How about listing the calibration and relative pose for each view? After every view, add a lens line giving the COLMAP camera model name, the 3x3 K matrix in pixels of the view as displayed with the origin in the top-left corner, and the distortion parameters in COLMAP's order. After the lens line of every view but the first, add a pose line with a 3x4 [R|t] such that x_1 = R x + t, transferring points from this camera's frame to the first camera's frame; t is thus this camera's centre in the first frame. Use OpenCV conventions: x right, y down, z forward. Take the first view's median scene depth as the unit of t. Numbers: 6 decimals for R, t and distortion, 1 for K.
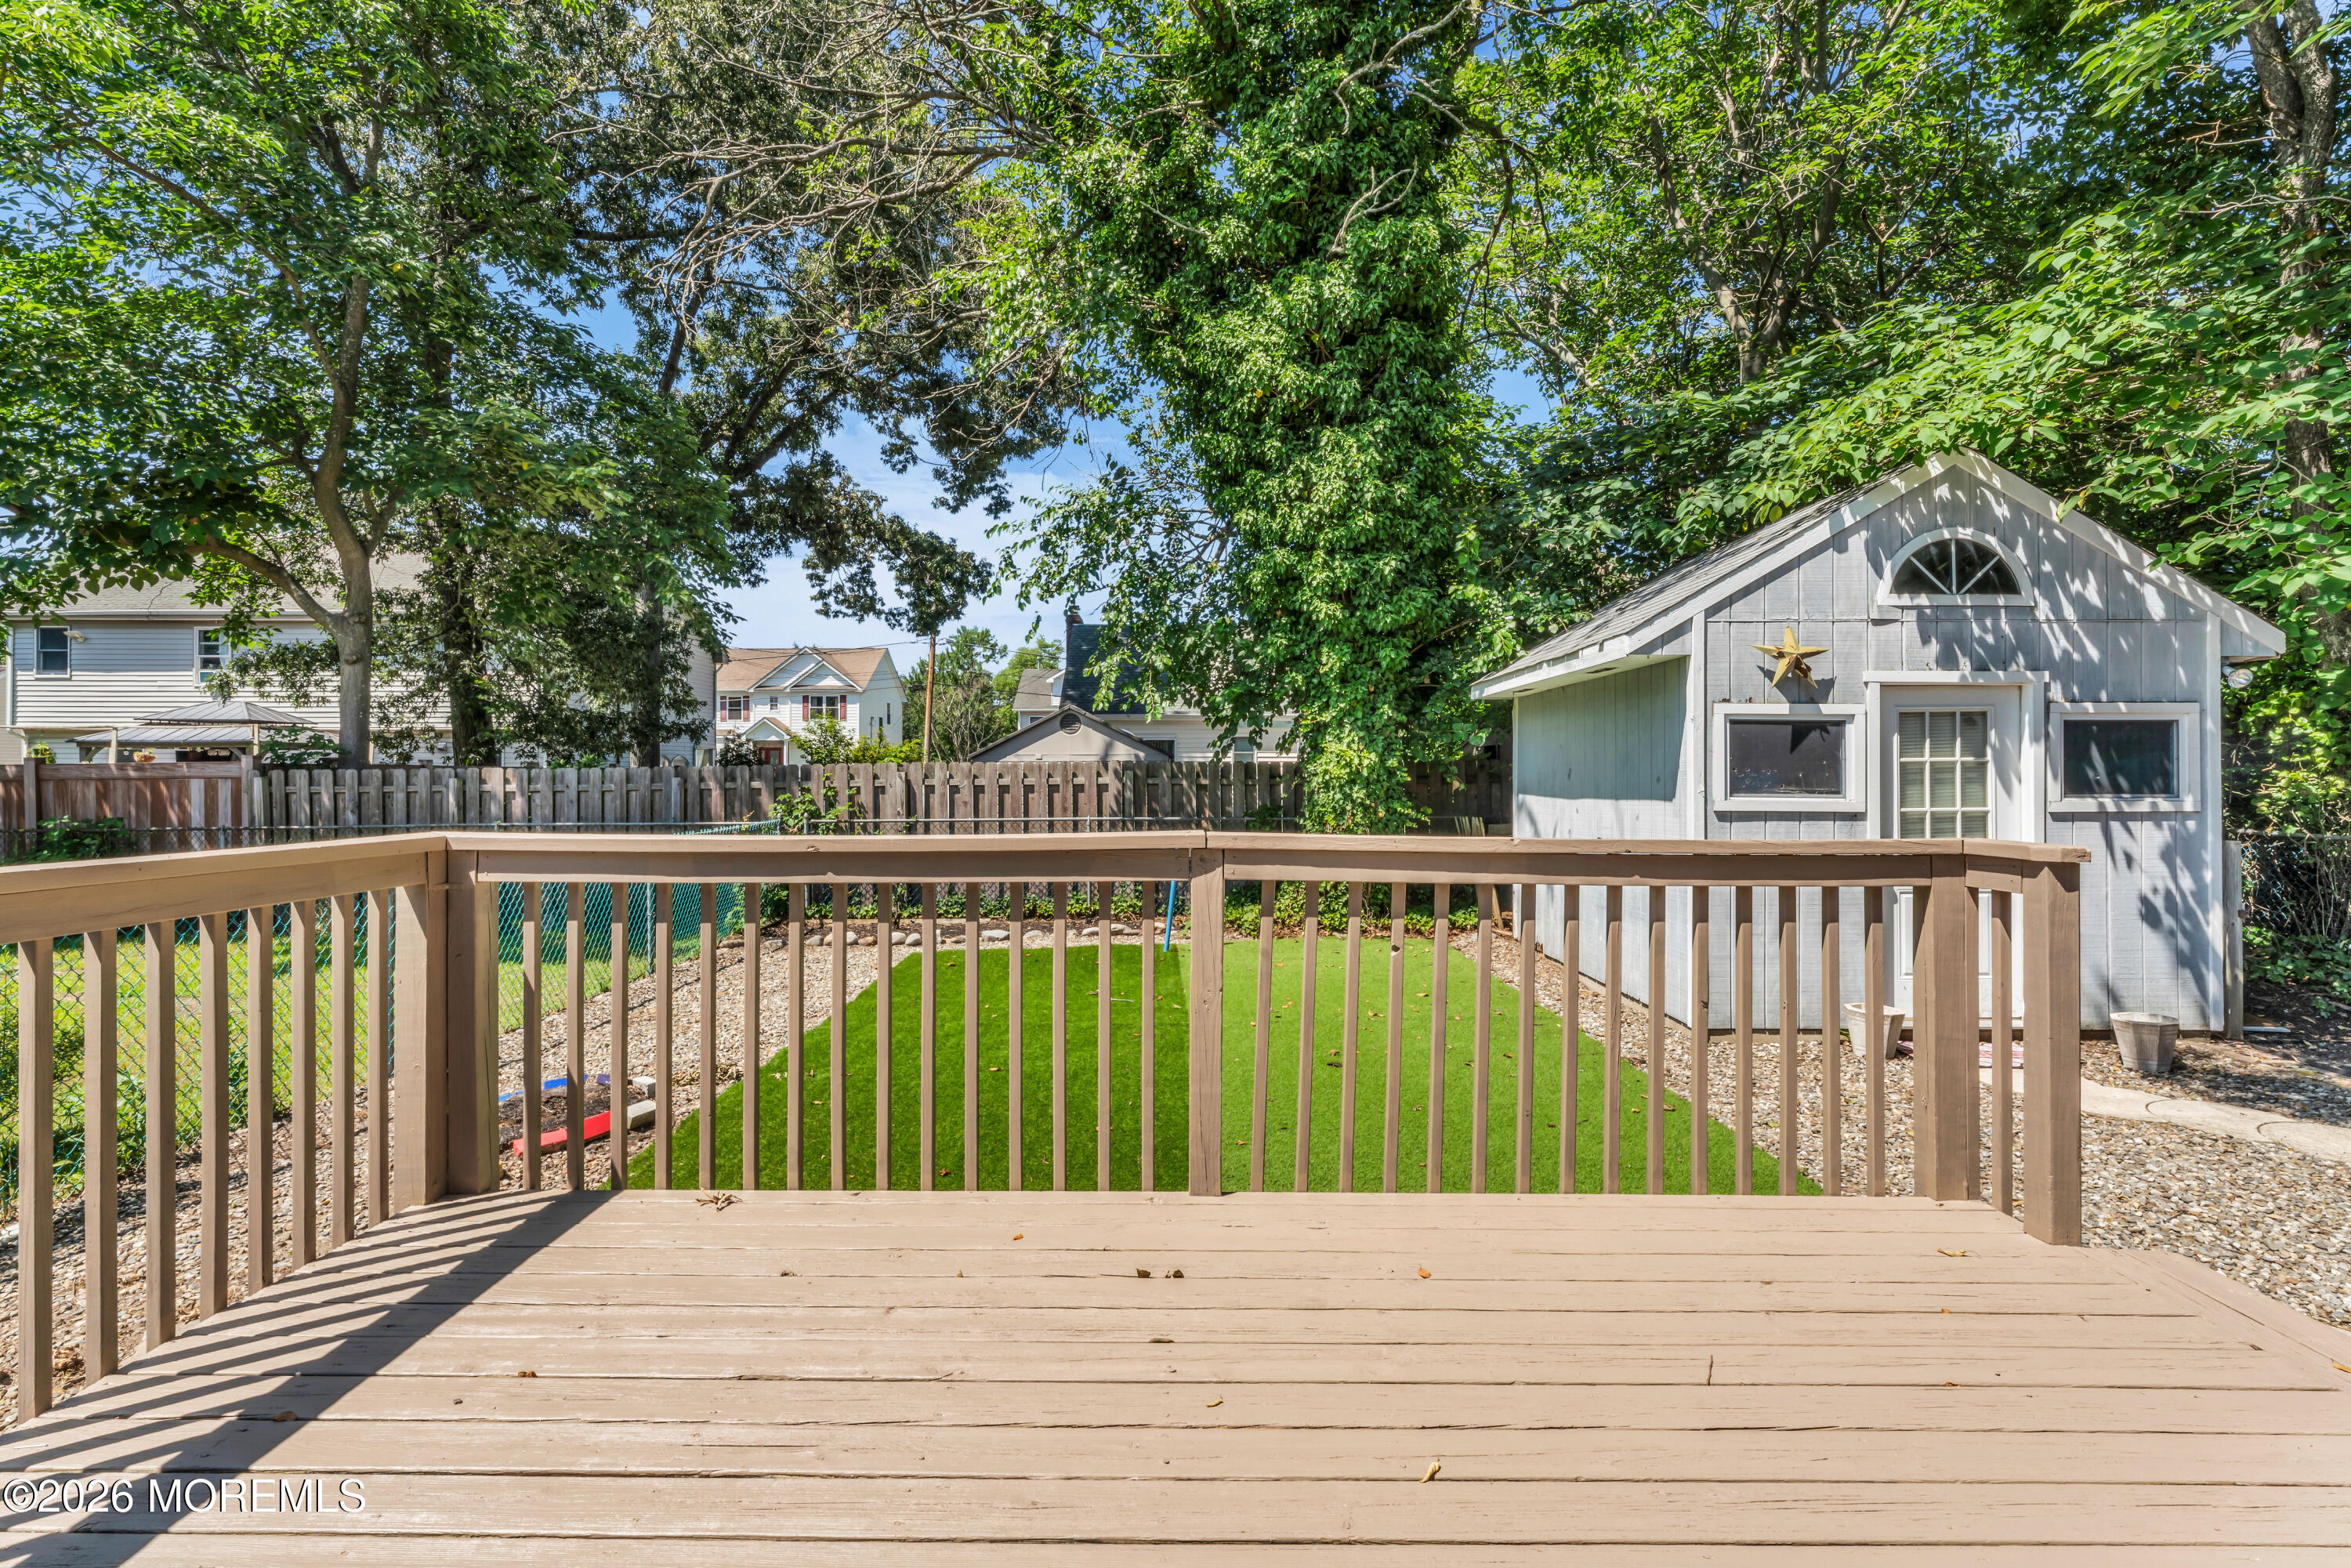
lens RADIAL K [[1038.5, 0, 1146.5], [0, 1038.5, 780.8], [0, 0, 1]] dist [-0.001441, -0.000041]
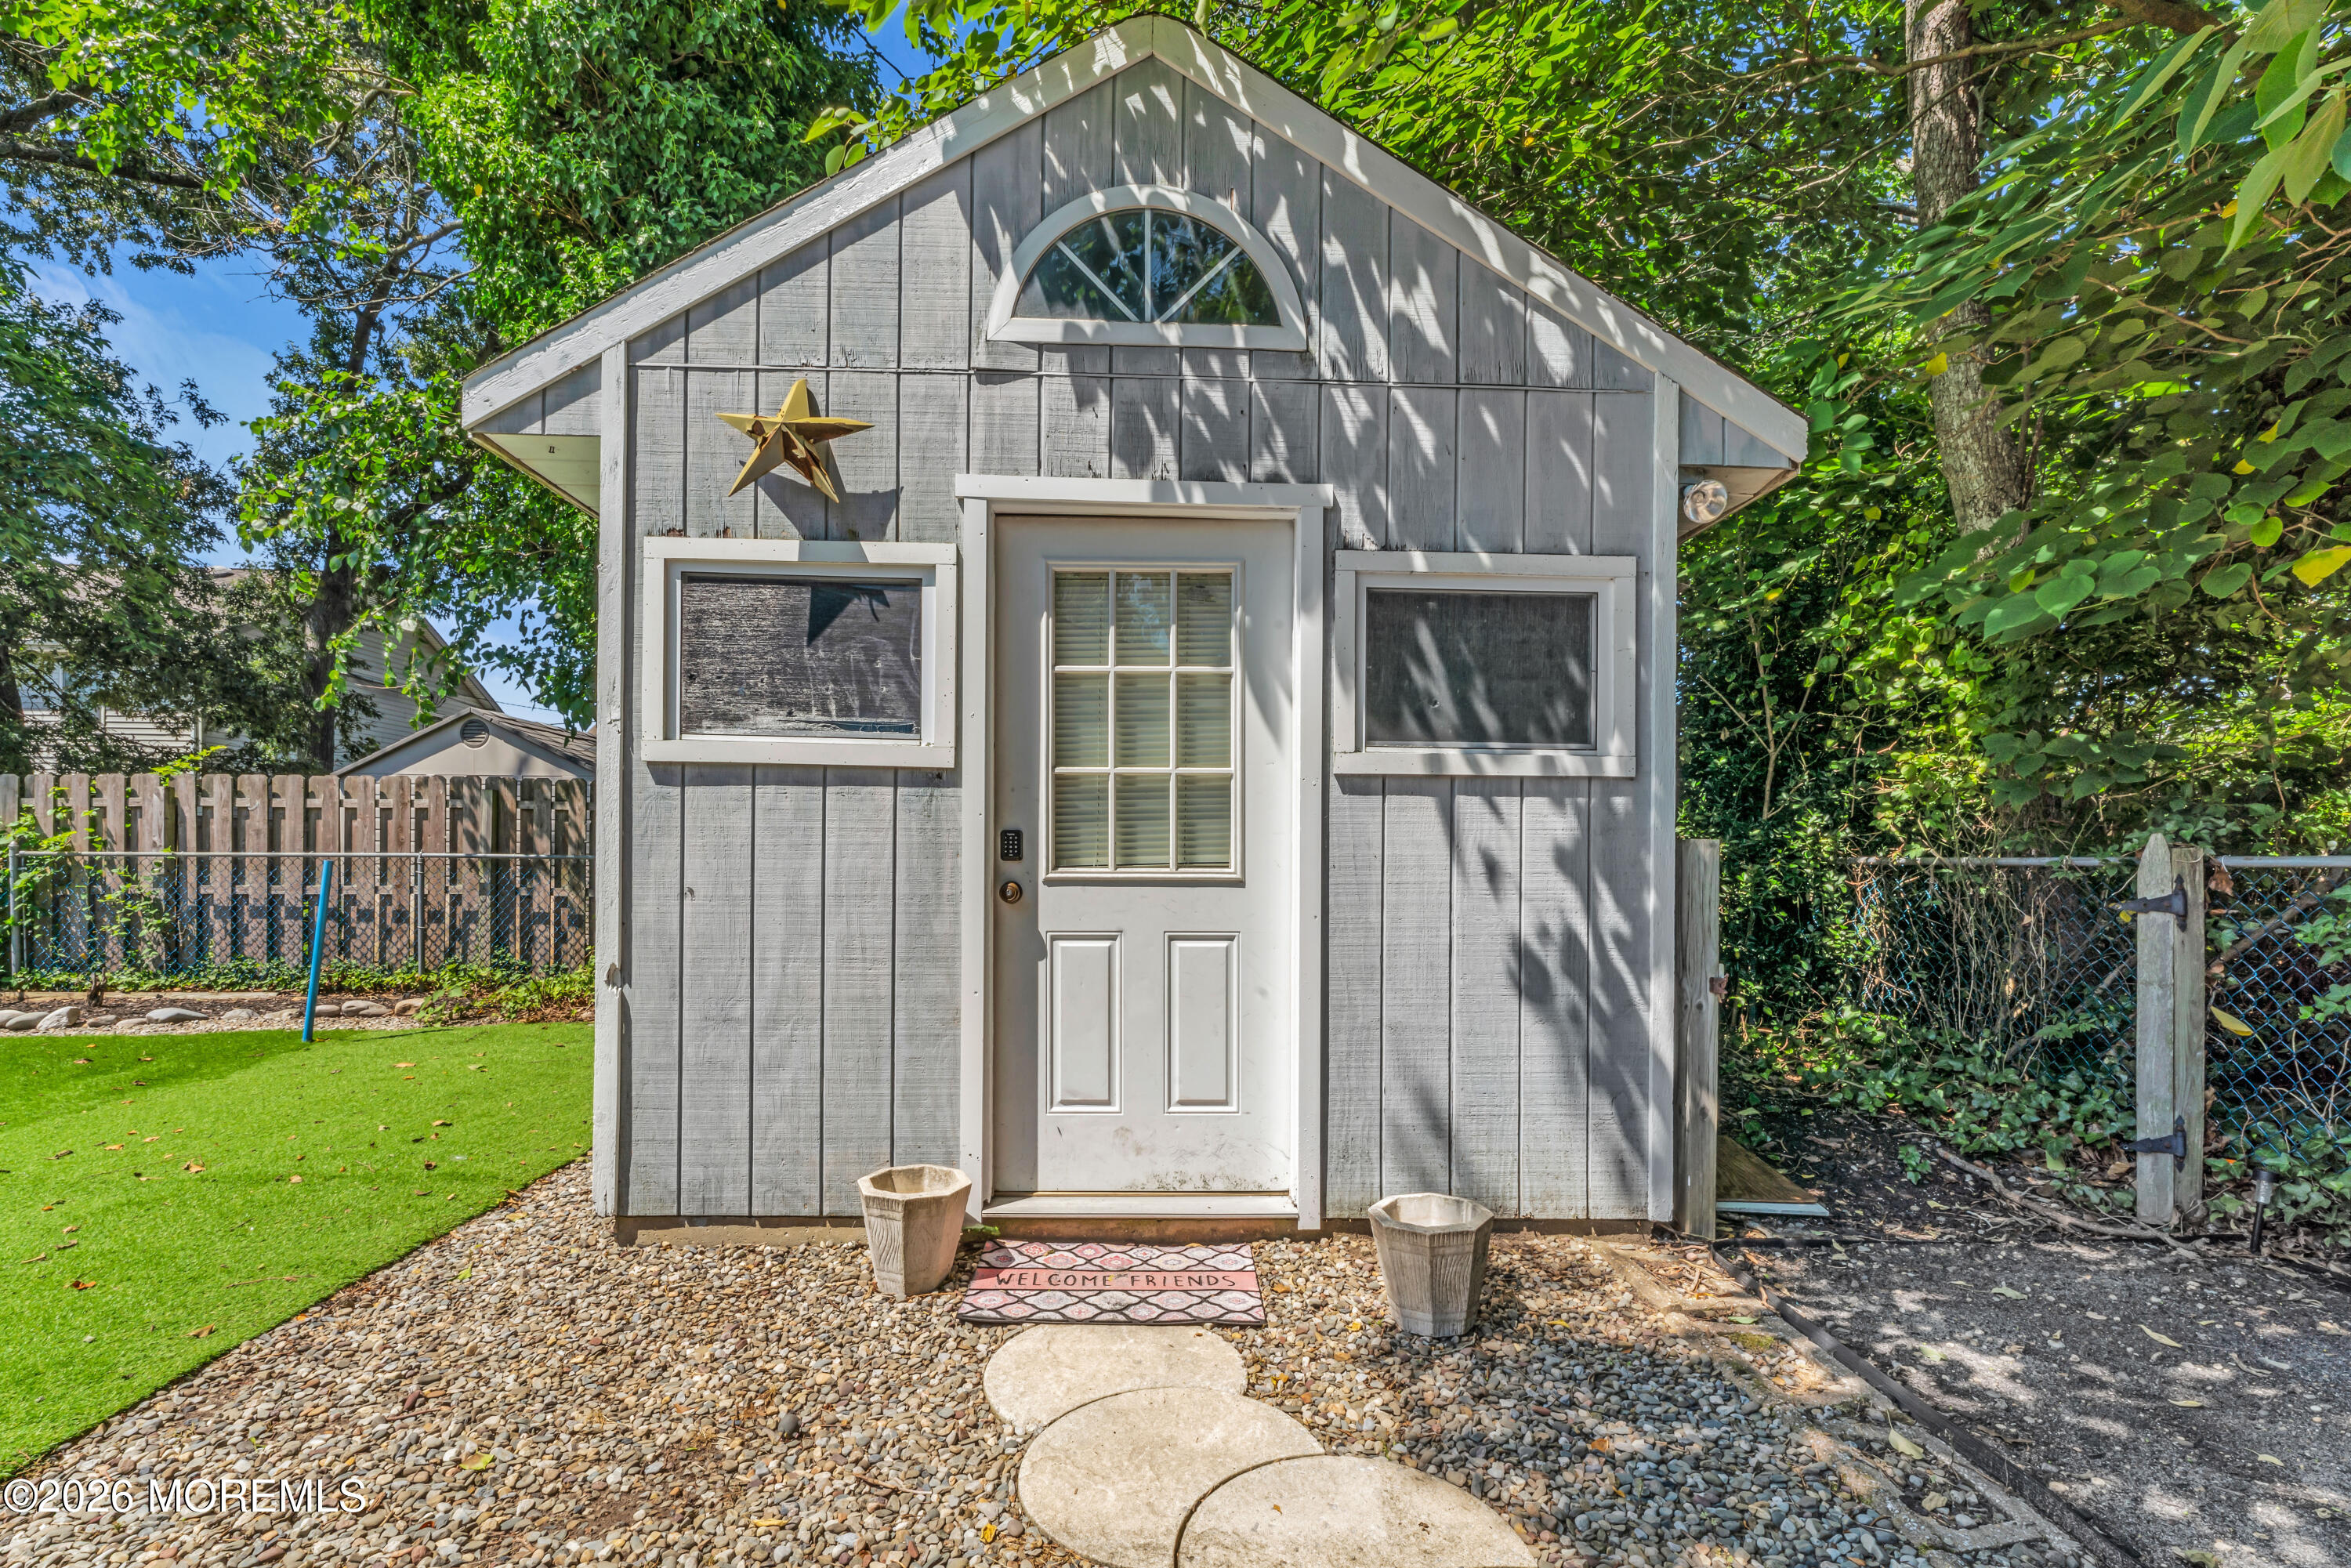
lens RADIAL K [[969.4, 0, 1173.2], [0, 969.4, 886.0], [0, 0, 1]] dist [0.000806, -0.000038]
pose [[0.998953, 0.010124, 0.044613, 0.771539], [-0.010779, 0.999837, 0.014457, 0.076773], [-0.044459, -0.014923, 0.998900, 0.543750]]
